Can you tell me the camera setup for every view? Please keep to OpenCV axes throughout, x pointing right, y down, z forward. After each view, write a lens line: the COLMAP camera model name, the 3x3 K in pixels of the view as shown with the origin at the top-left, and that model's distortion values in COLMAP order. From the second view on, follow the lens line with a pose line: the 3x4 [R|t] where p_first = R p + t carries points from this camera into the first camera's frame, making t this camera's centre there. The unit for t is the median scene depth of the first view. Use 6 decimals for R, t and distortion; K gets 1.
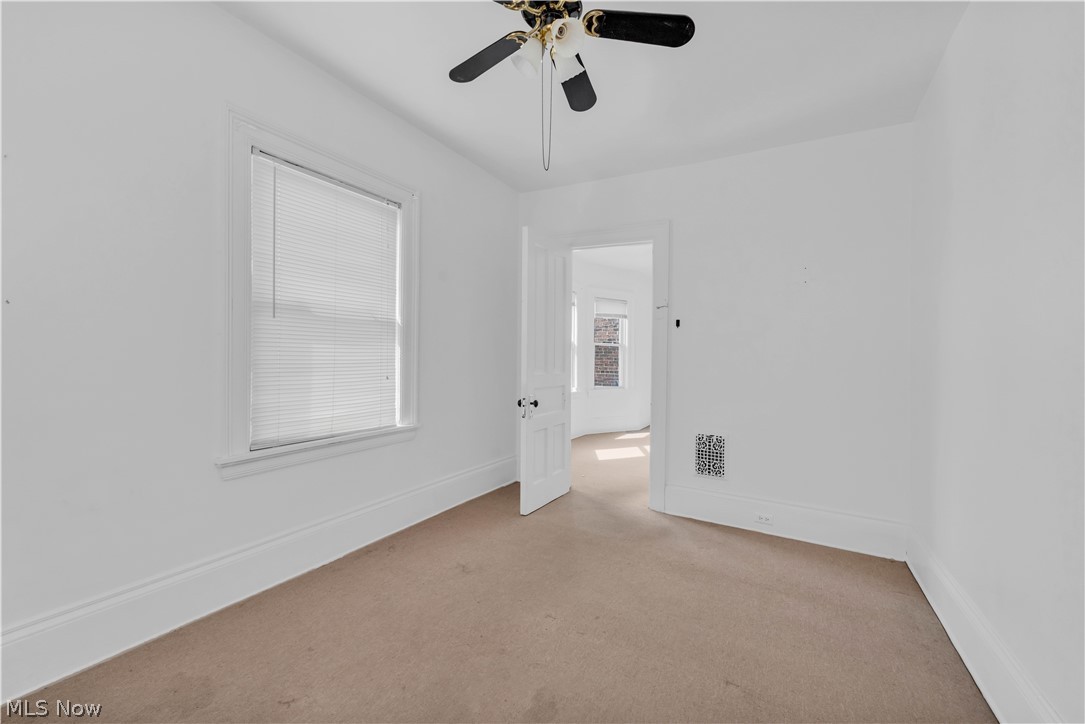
lens RADIAL K [[447.0, 0, 540.3], [0, 447.0, 363.9], [0, 0, 1]] dist [-0.000624, -0.000401]
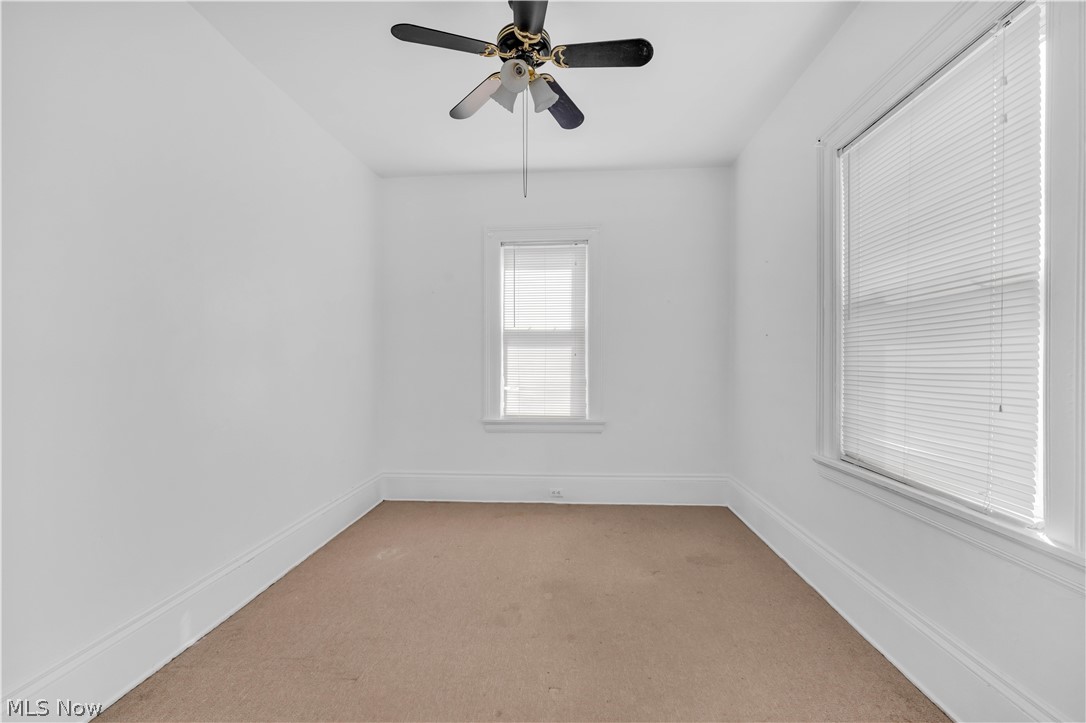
lens RADIAL K [[457.1, 0, 545.9], [0, 457.1, 365.3], [0, 0, 1]] dist [-0.001239, -0.000229]
pose [[-0.903835, -0.006251, -0.427836, 0.322215], [-0.014643, 0.999759, 0.016328, -0.016127], [0.427631, 0.021022, -0.903709, 1.451824]]
